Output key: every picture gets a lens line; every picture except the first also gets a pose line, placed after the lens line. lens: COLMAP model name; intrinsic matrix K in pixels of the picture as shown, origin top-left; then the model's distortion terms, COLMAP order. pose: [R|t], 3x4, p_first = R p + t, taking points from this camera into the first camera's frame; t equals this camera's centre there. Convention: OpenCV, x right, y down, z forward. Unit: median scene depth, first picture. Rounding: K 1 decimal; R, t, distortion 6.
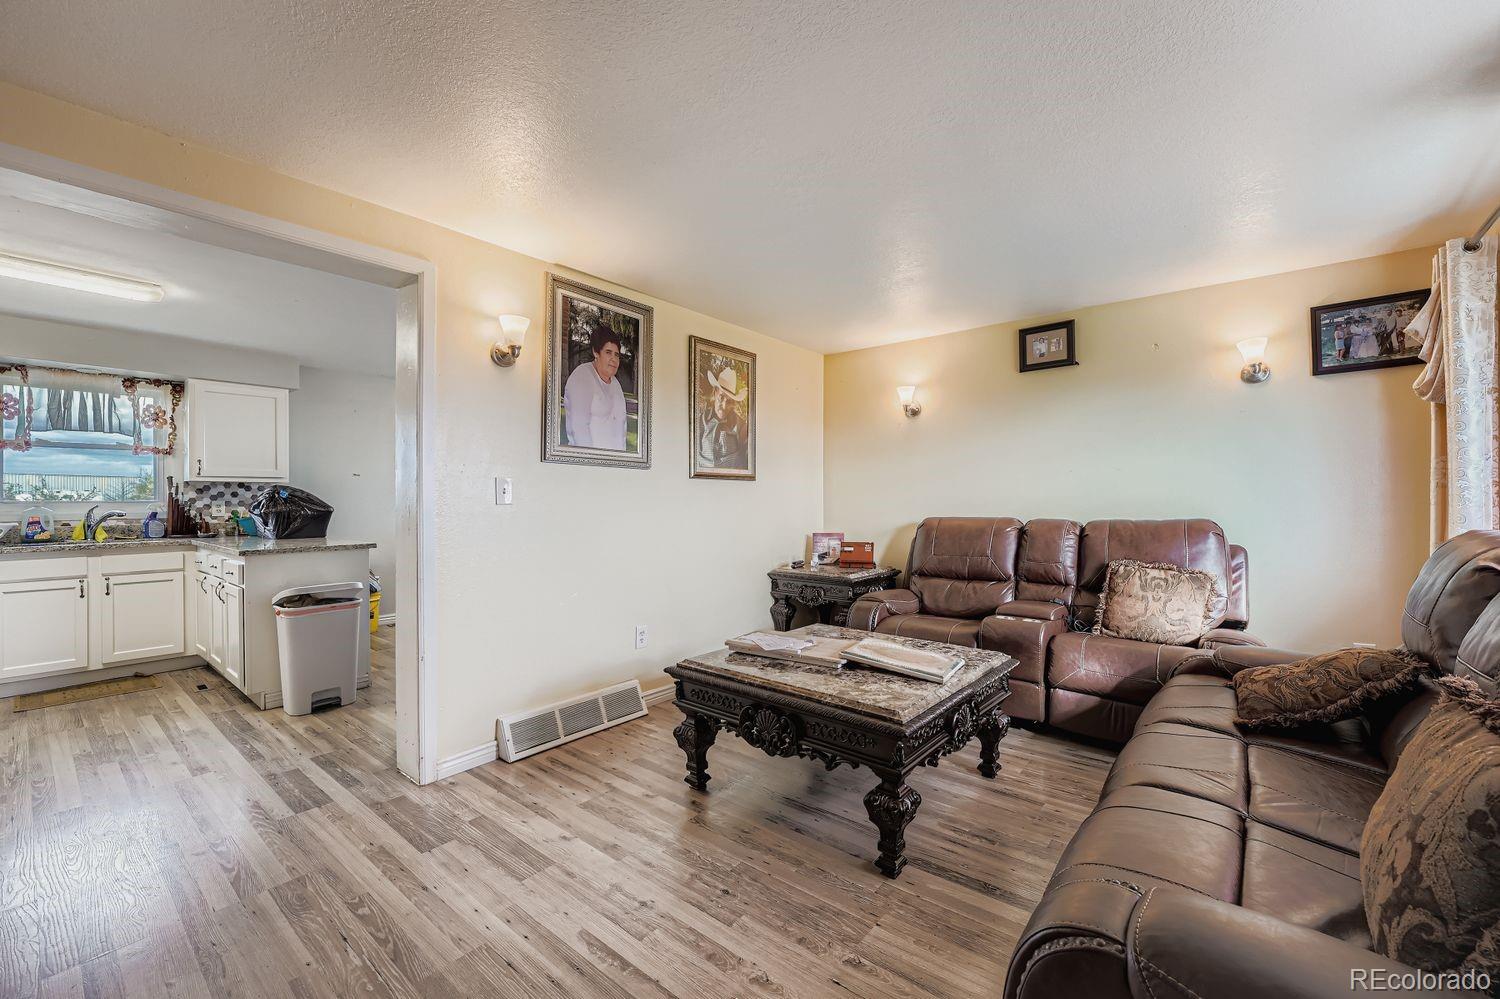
lens RADIAL K [[609.7, 0, 751.4], [0, 609.7, 495.0], [0, 0, 1]] dist [-0.010726, 0.000009]
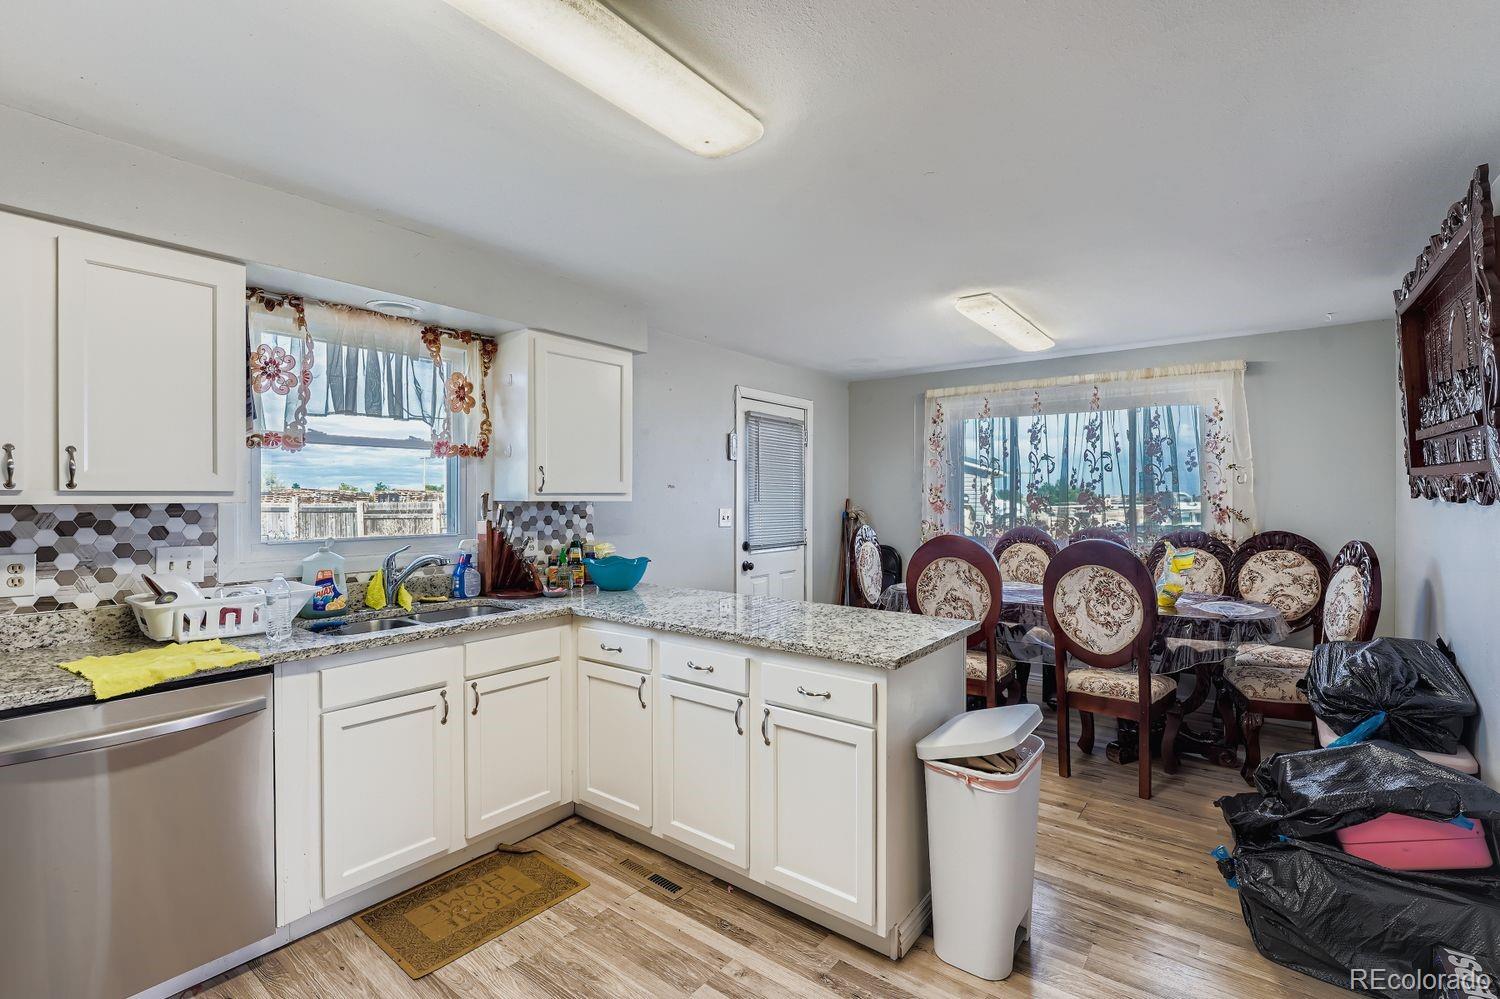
lens RADIAL K [[672.1, 0, 747.6], [0, 672.1, 497.0], [0, 0, 1]] dist [-0.011990, -0.000265]
pose [[0.999685, 0.005621, 0.024448, -0.804189], [-0.005849, 0.999940, 0.009271, -0.039042], [-0.024394, -0.009411, 0.999658, 0.367060]]
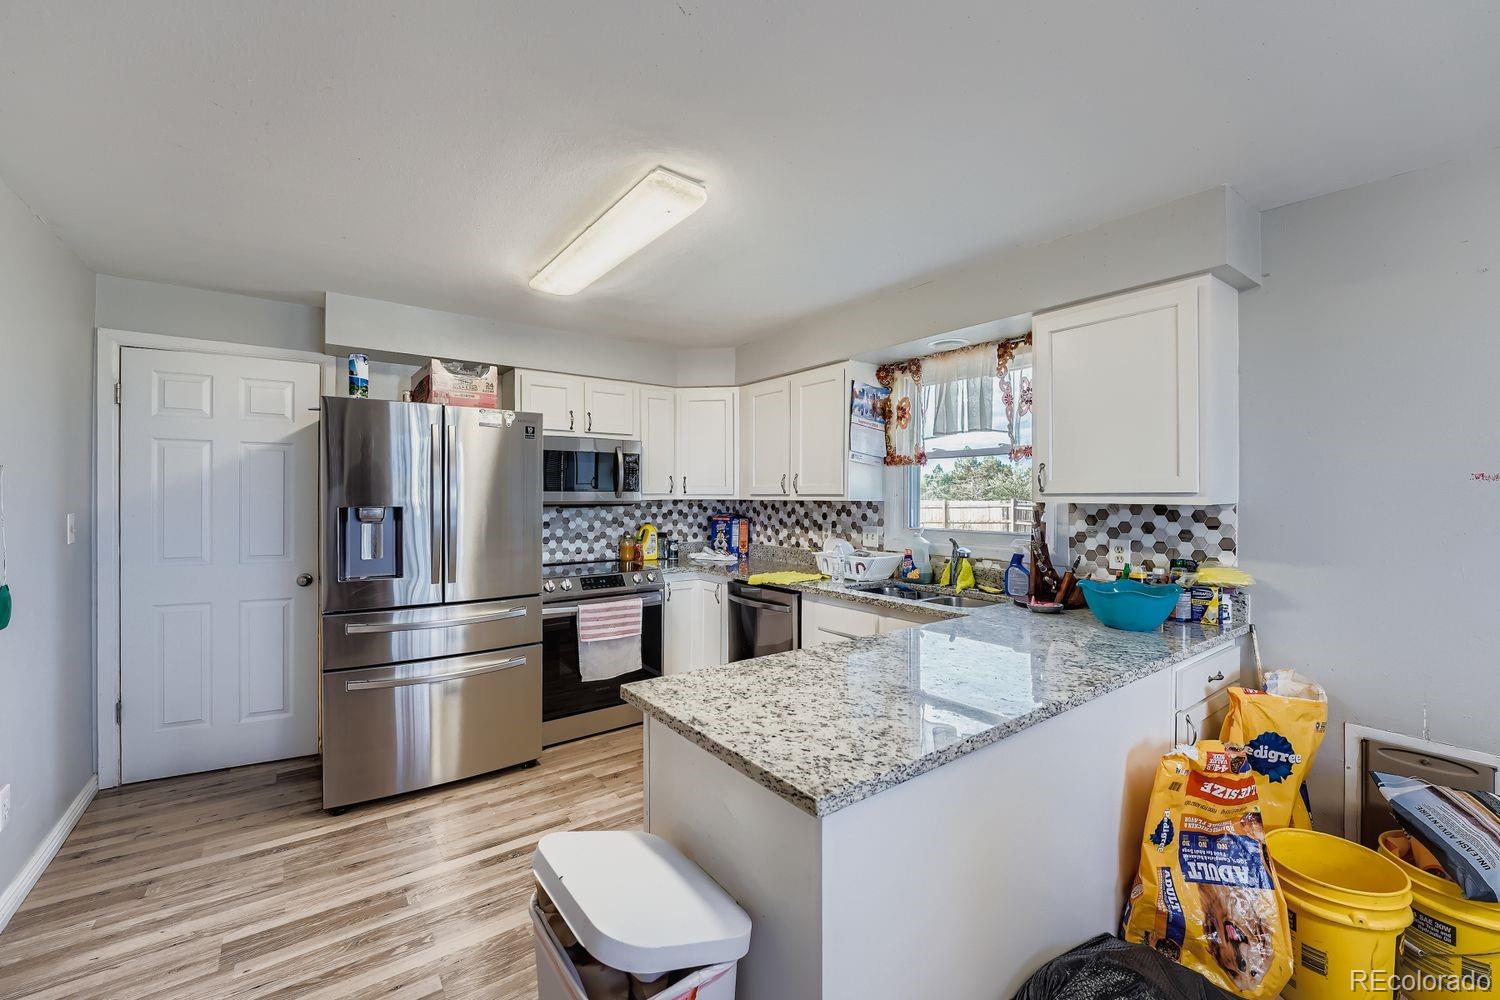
lens RADIAL K [[609.7, 0, 750.4], [0, 609.7, 494.2], [0, 0, 1]] dist [-0.010726, 0.000009]
pose [[-0.240764, 0.000207, -0.970584, -0.364696], [0.005966, 0.999981, -0.001267, -0.035449], [0.970565, -0.006095, -0.240761, 0.974069]]
